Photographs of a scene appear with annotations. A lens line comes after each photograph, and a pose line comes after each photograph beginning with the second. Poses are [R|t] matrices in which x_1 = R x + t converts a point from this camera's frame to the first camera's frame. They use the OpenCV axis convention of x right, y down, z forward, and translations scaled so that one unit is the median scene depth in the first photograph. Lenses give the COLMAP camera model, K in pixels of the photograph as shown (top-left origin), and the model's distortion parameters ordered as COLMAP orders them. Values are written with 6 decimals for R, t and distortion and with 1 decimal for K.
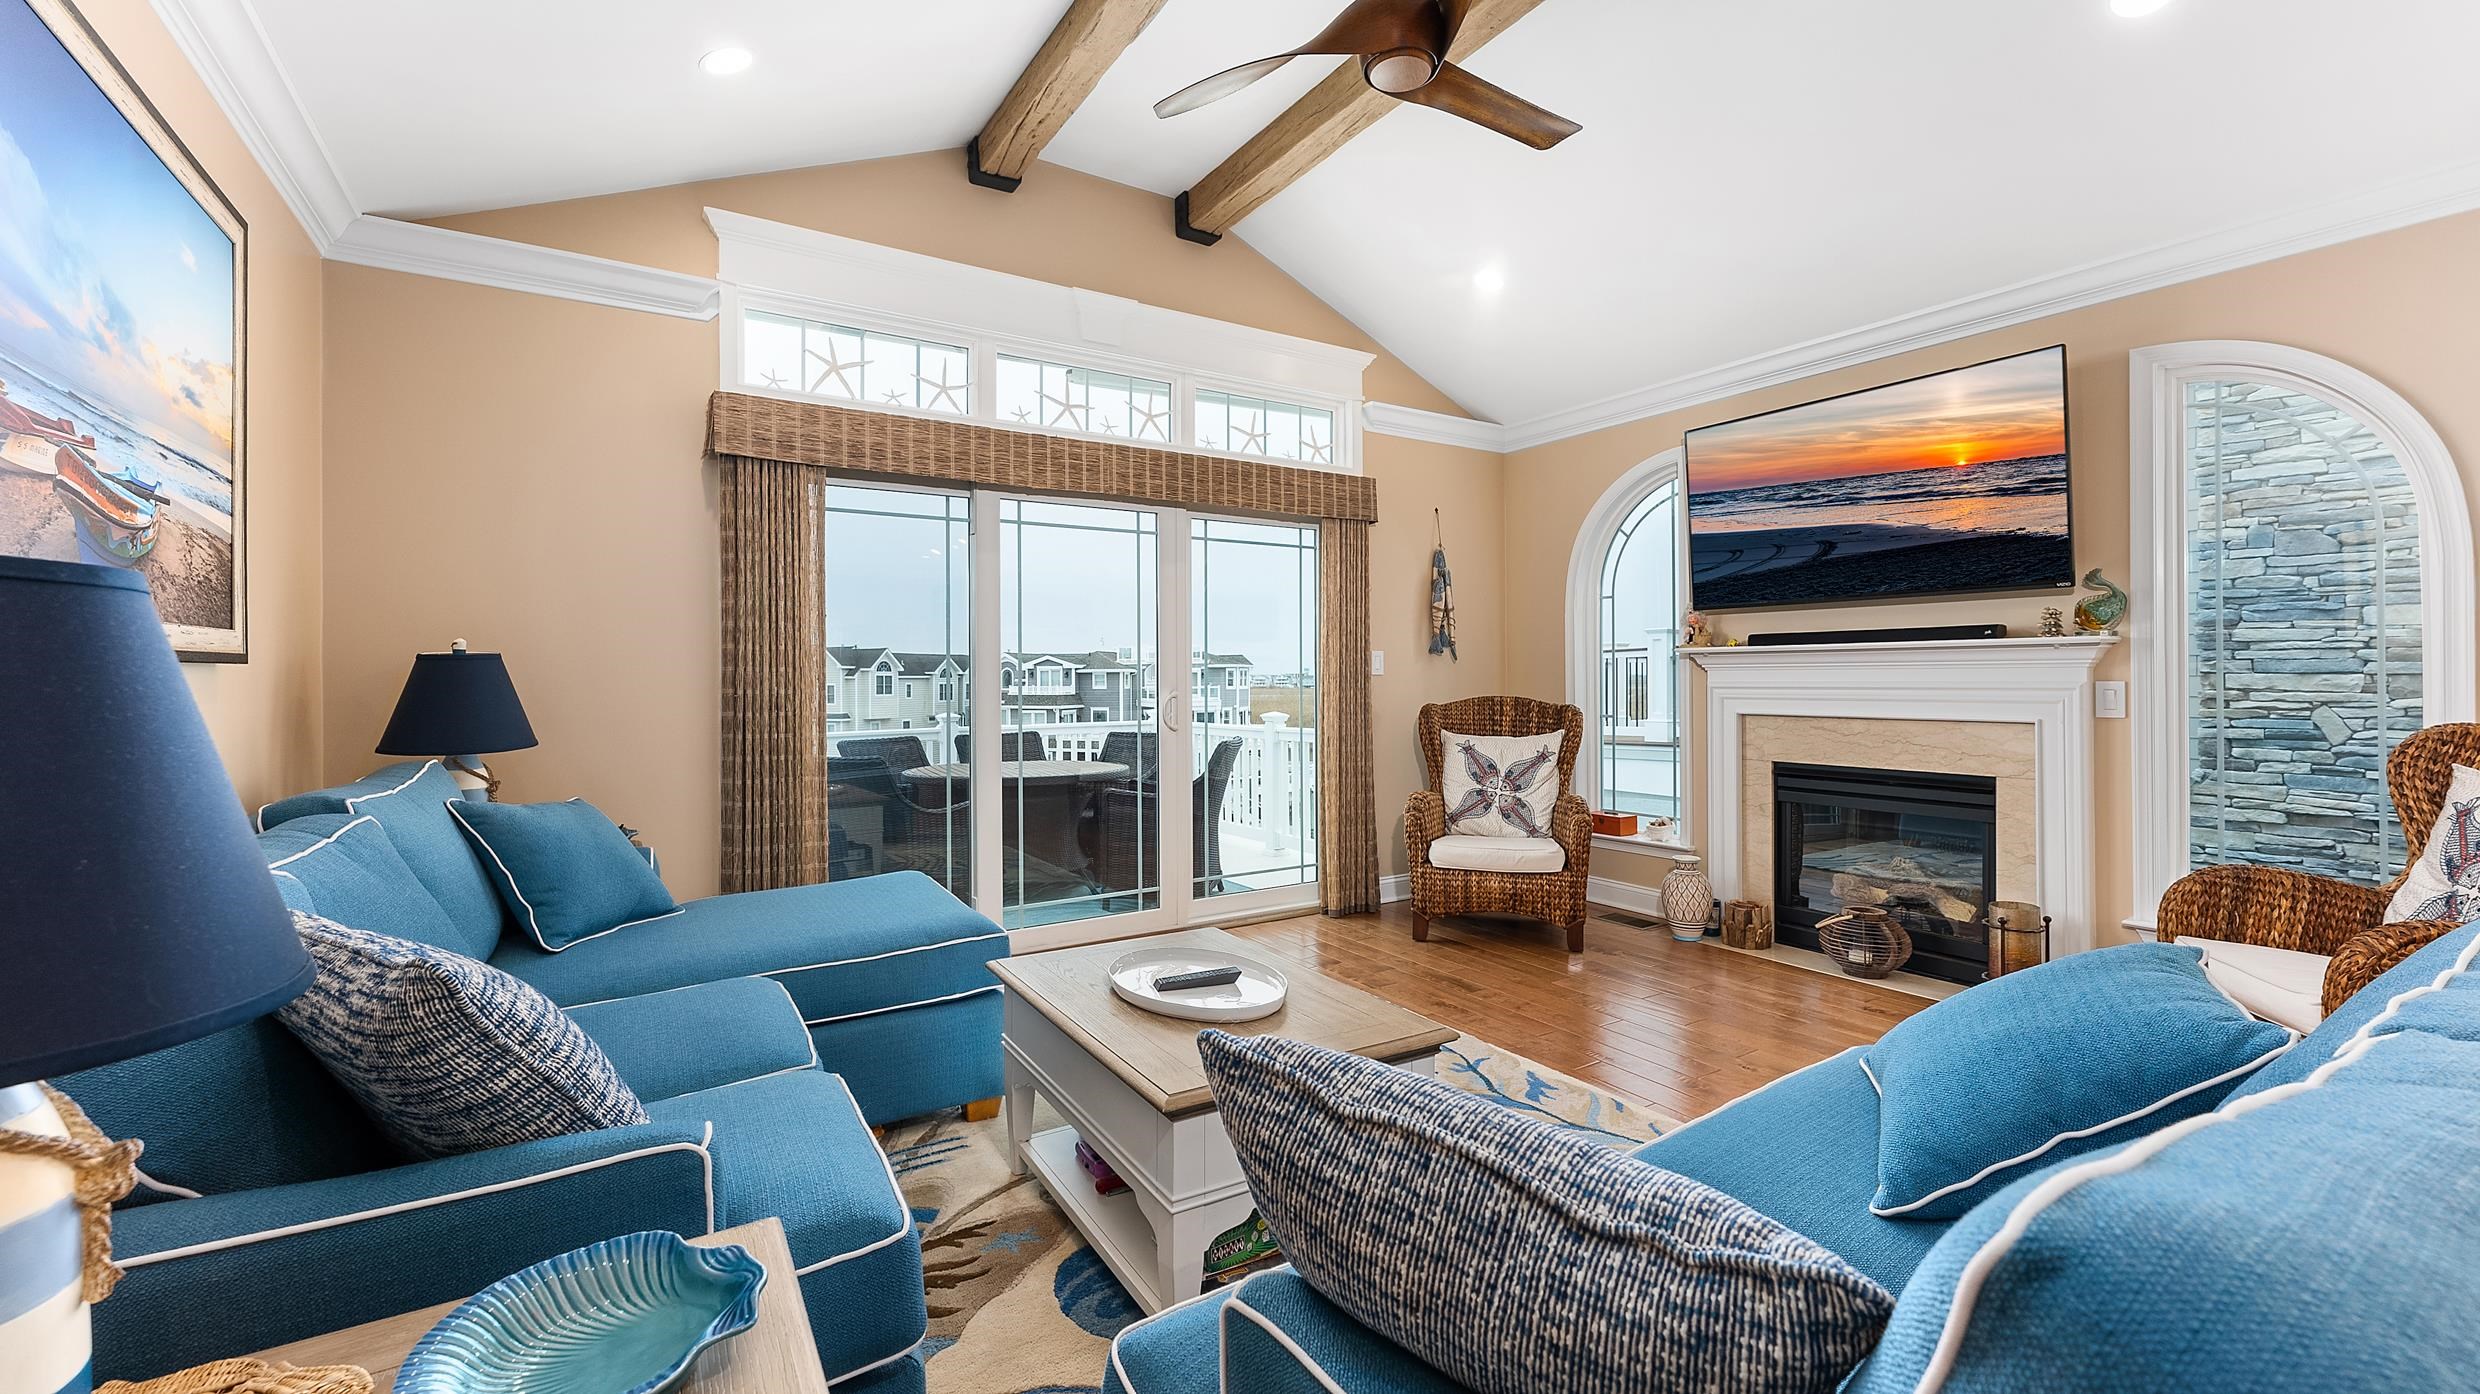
lens RADIAL K [[997.0, 0, 1244.8], [0, 997.0, 683.1], [0, 0, 1]] dist [0.000192, -0.000265]
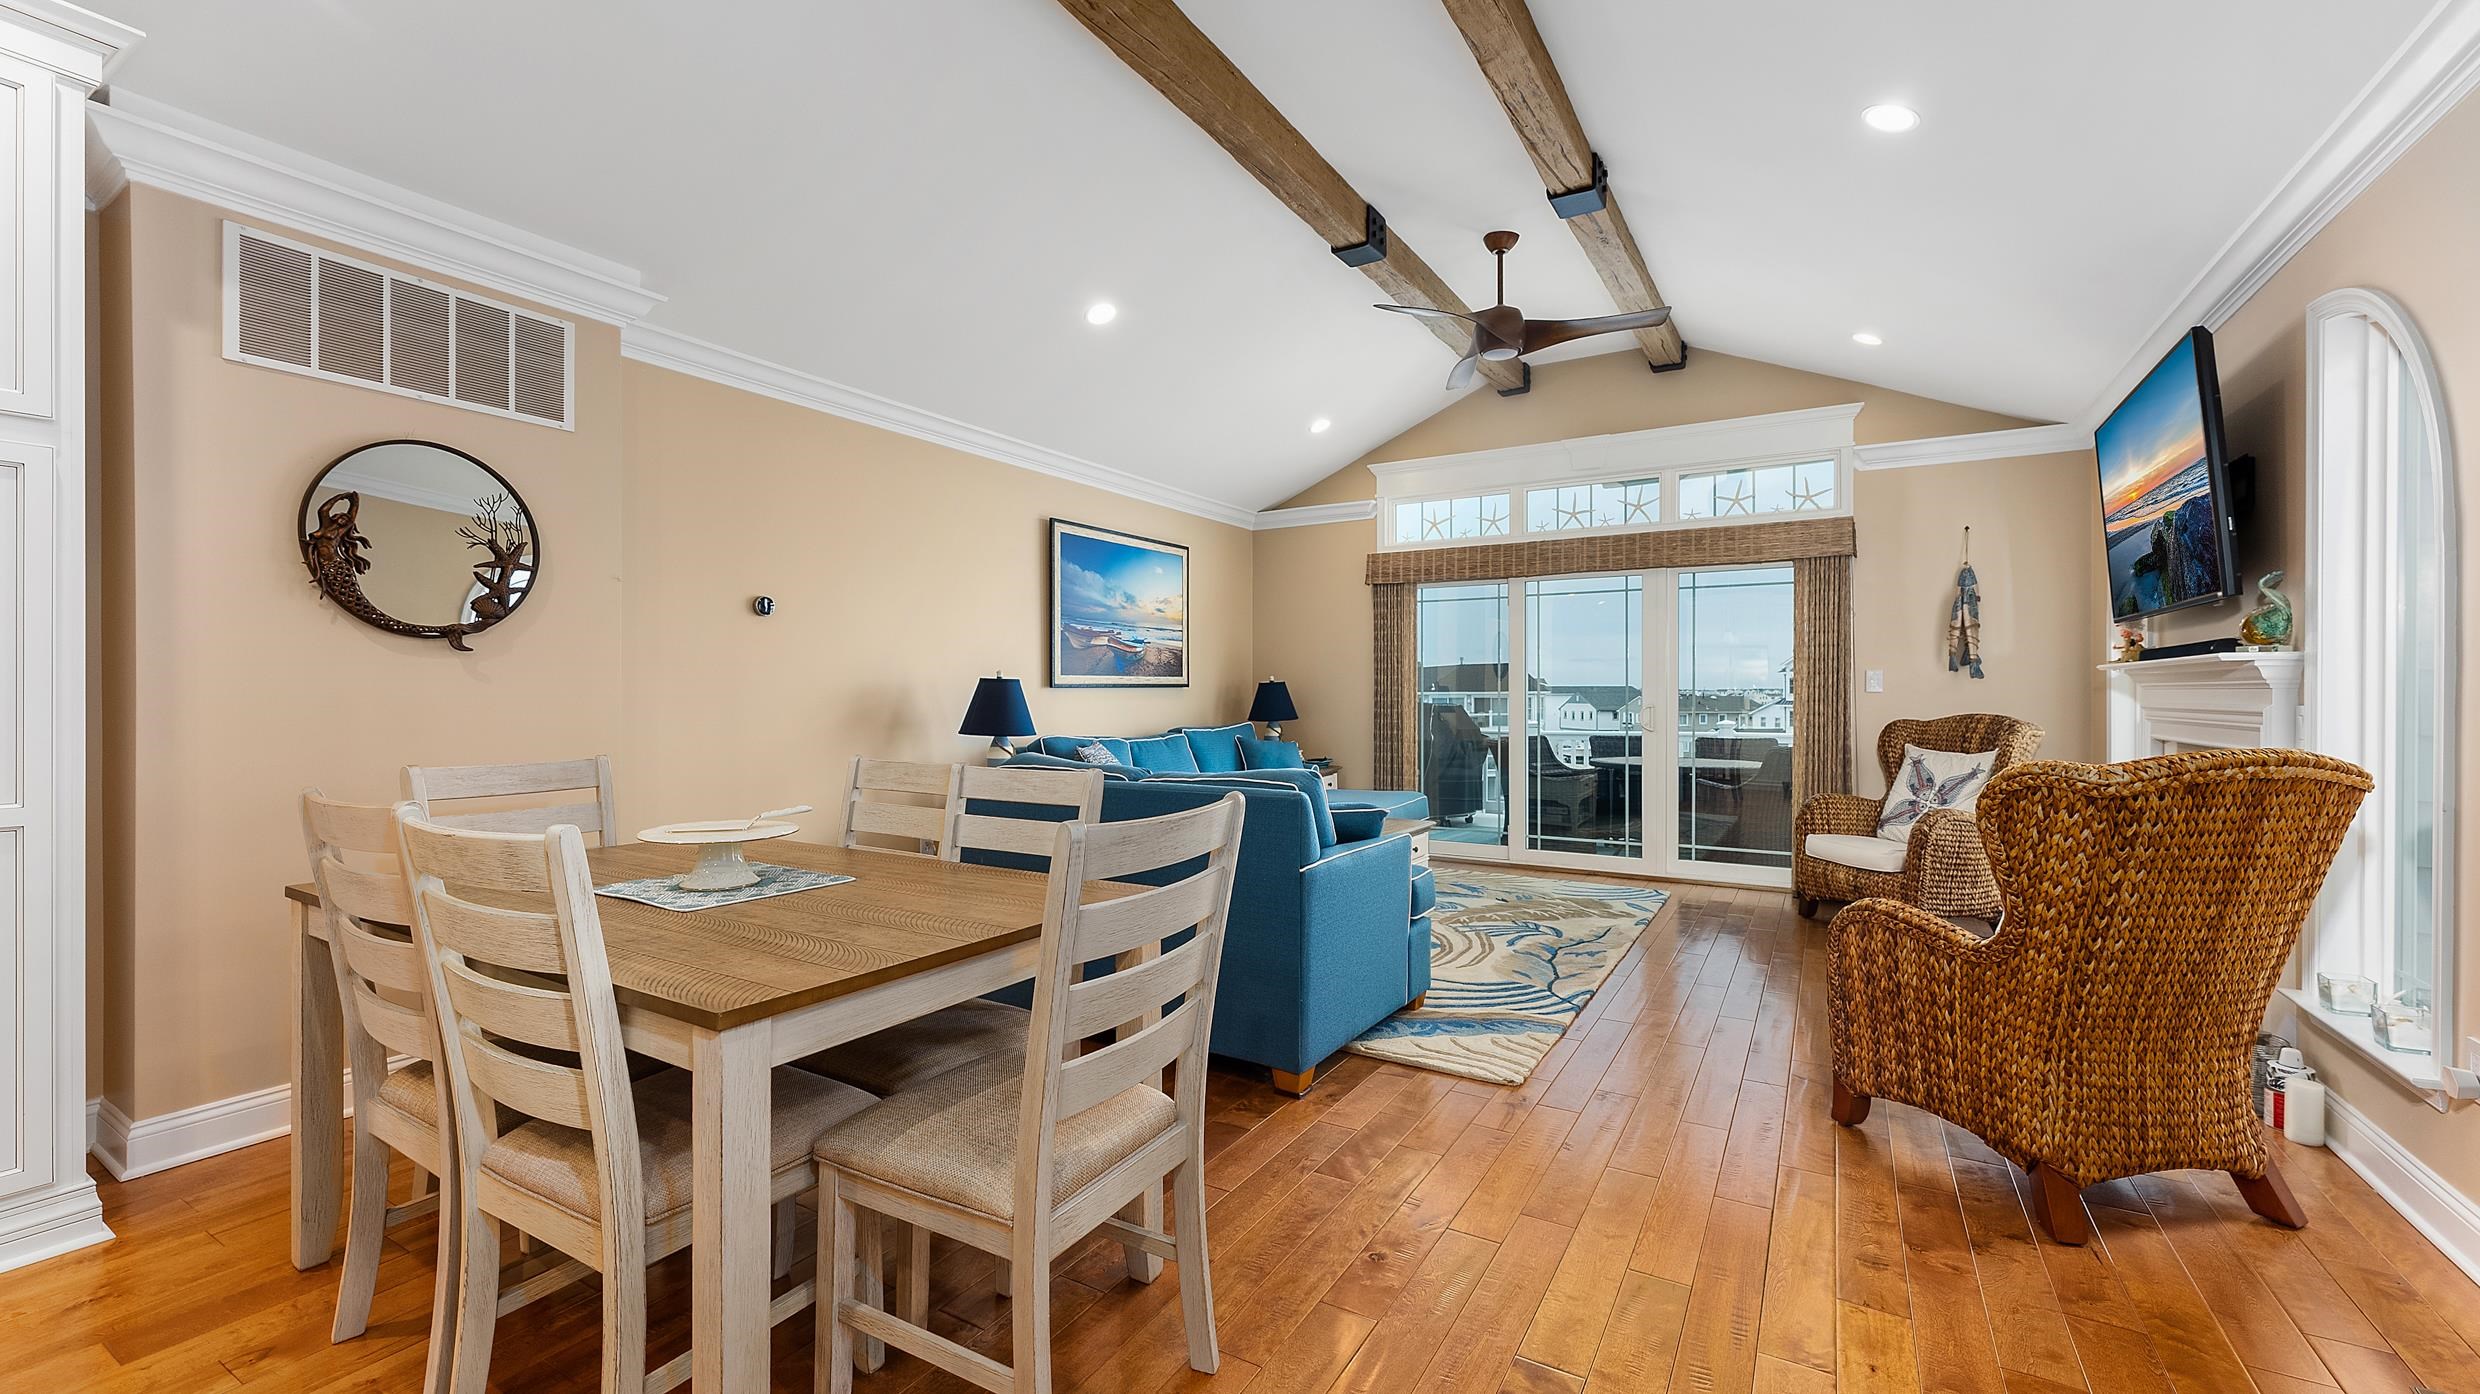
lens RADIAL K [[997.0, 0, 1244.8], [0, 997.0, 683.1], [0, 0, 1]] dist [0.000192, -0.000265]
pose [[0.447125, -0.001102, -0.894471, 0.876404], [-0.006452, 0.999969, -0.004457, -0.008847], [0.894448, 0.007763, 0.447105, -0.114170]]
